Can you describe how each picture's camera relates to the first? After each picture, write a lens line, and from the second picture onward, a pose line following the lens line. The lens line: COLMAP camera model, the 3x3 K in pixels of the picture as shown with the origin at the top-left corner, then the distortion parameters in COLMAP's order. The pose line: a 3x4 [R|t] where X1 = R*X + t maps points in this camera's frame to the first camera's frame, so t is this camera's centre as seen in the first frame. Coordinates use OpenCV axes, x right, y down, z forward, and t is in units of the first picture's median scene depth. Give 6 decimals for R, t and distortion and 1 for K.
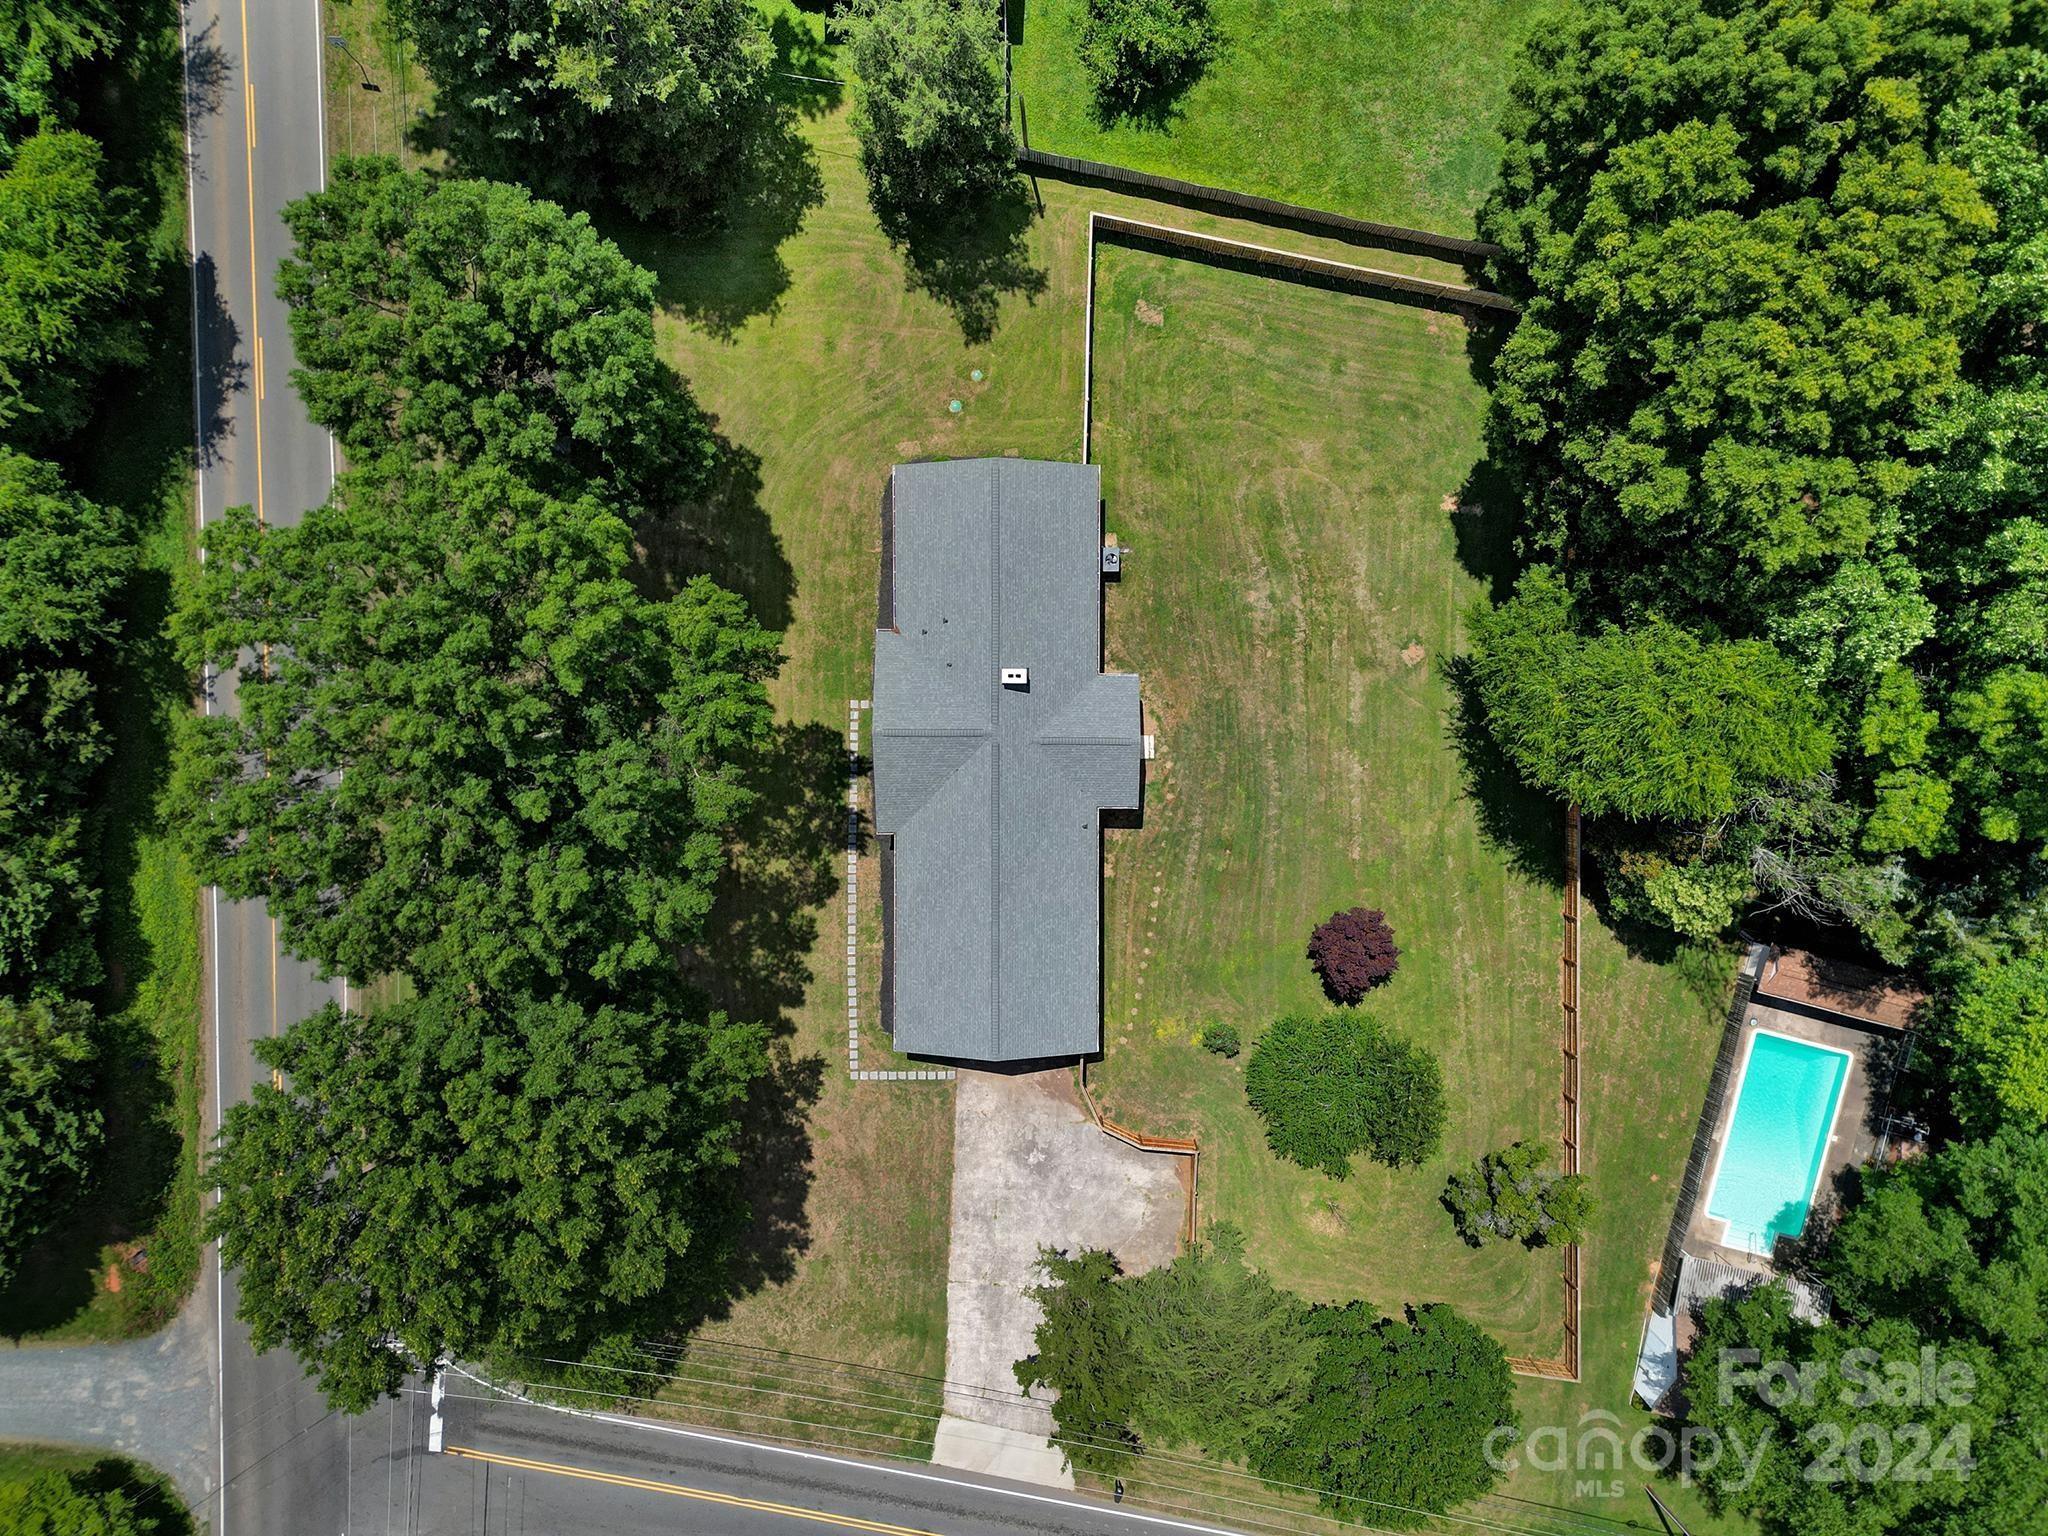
lens RADIAL K [[1437.3, 0, 1023.1], [0, 1437.3, 768.5], [0, 0, 1]] dist [0.046785, -0.032843]
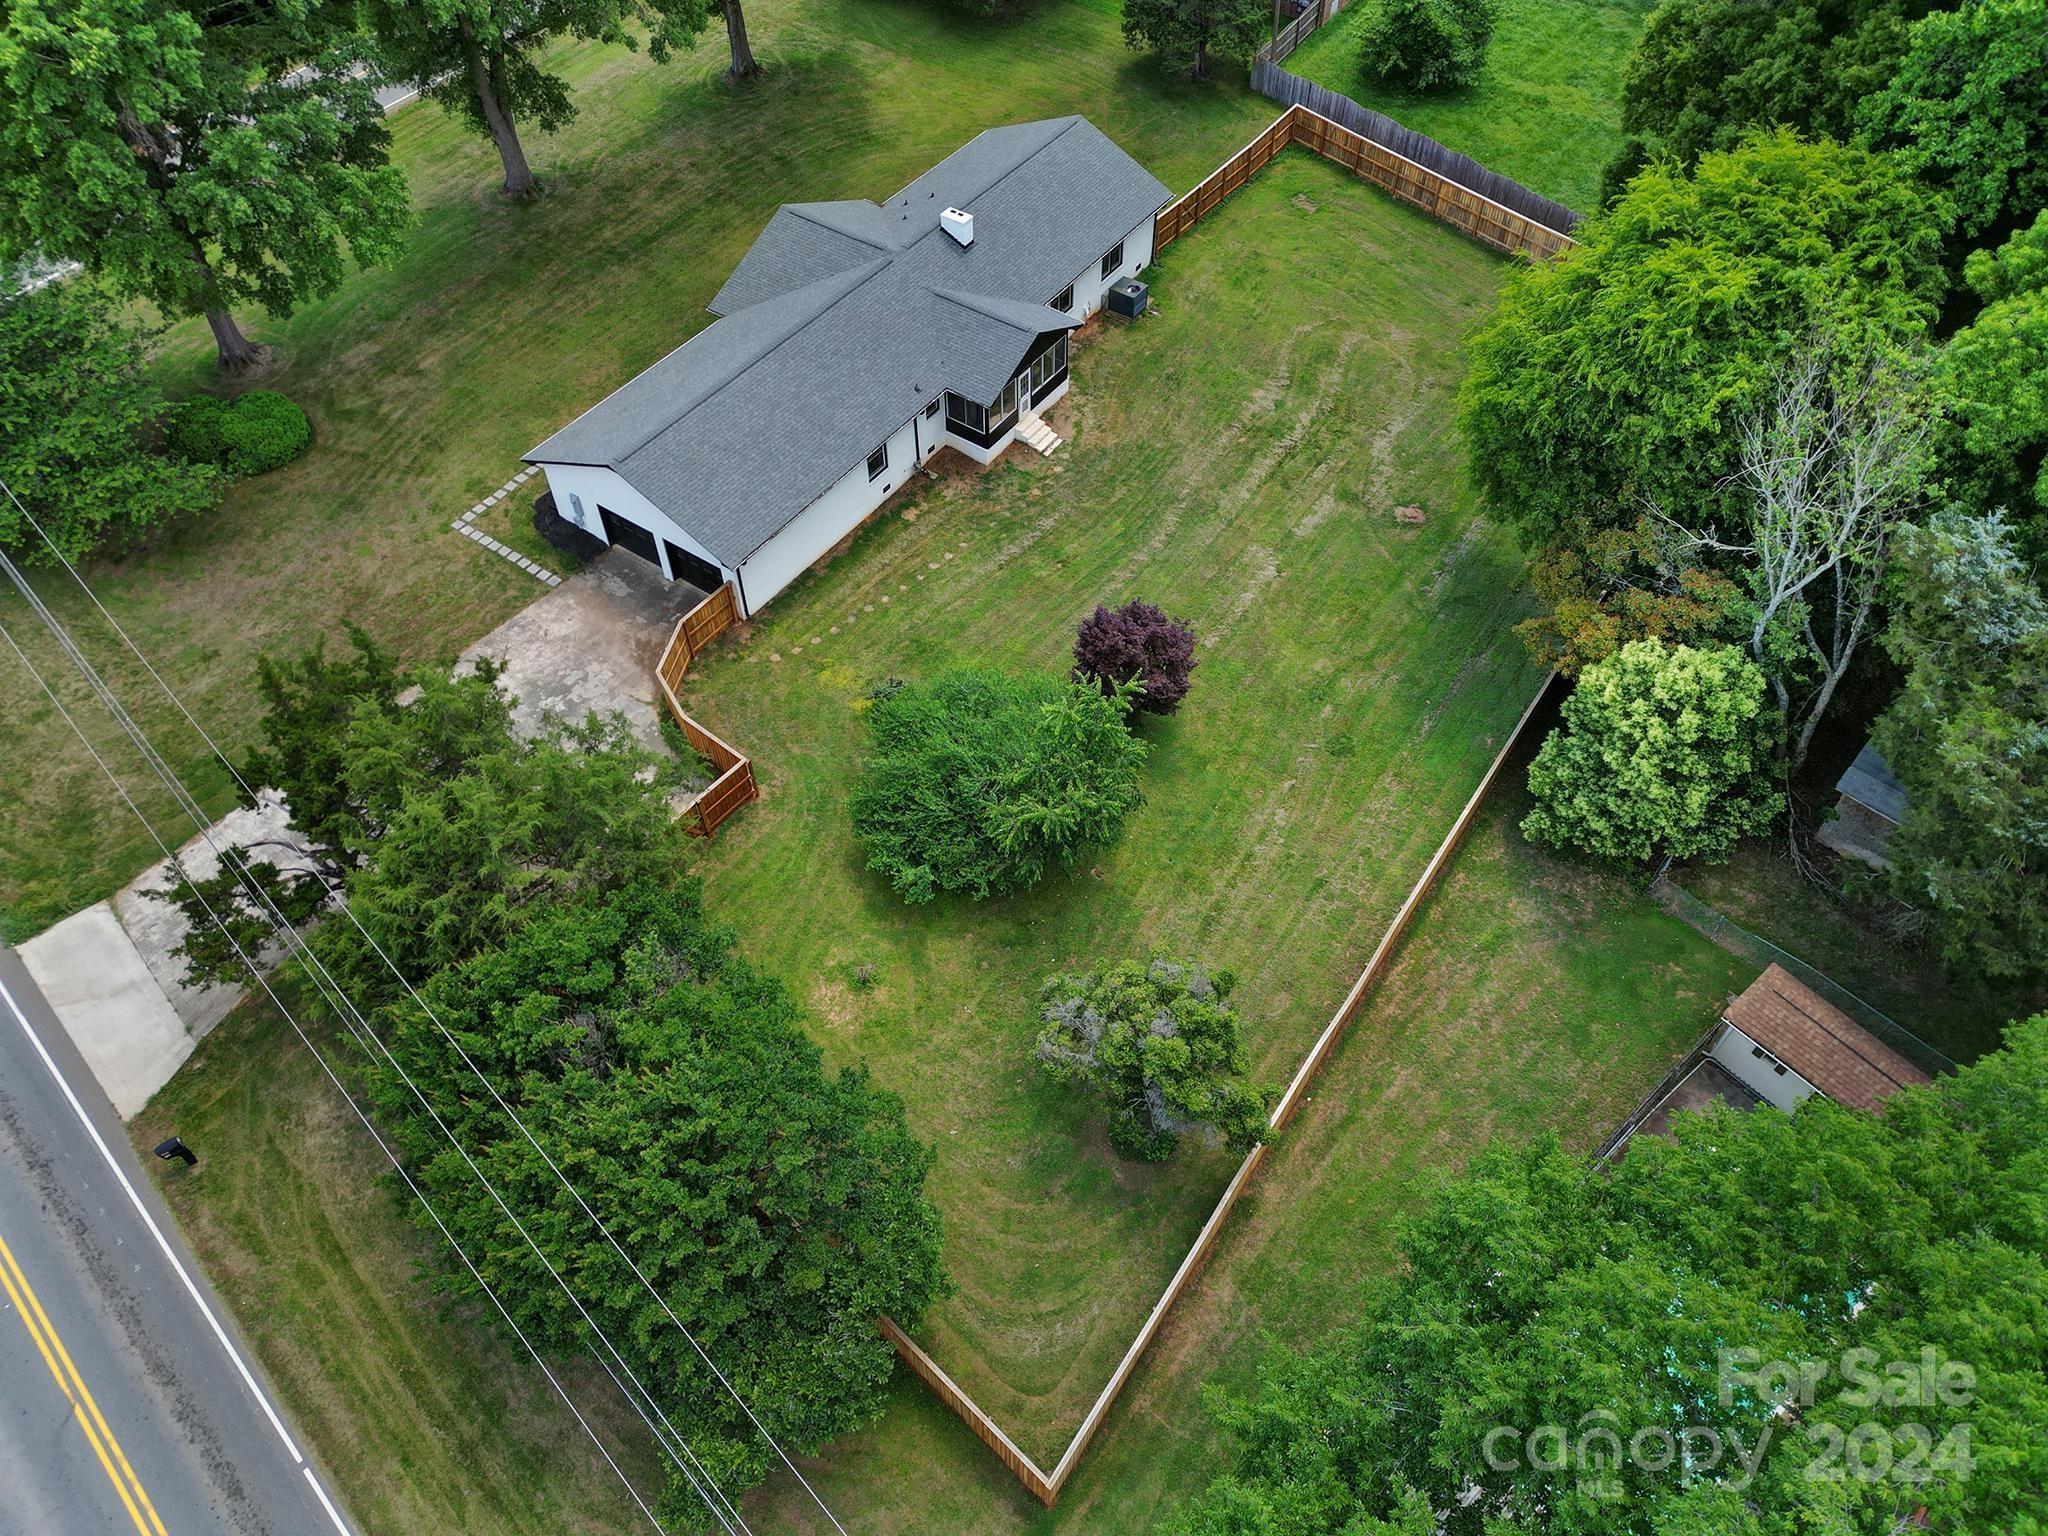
lens RADIAL K [[1437.3, 0, 1025.3], [0, 1437.3, 768.1], [0, 0, 1]] dist [0.046785, -0.032843]
pose [[0.825382, 0.450934, -0.339710, 0.420583], [-0.563737, 0.625497, -0.539402, 0.521942], [-0.030748, 0.636720, 0.770482, 0.511095]]
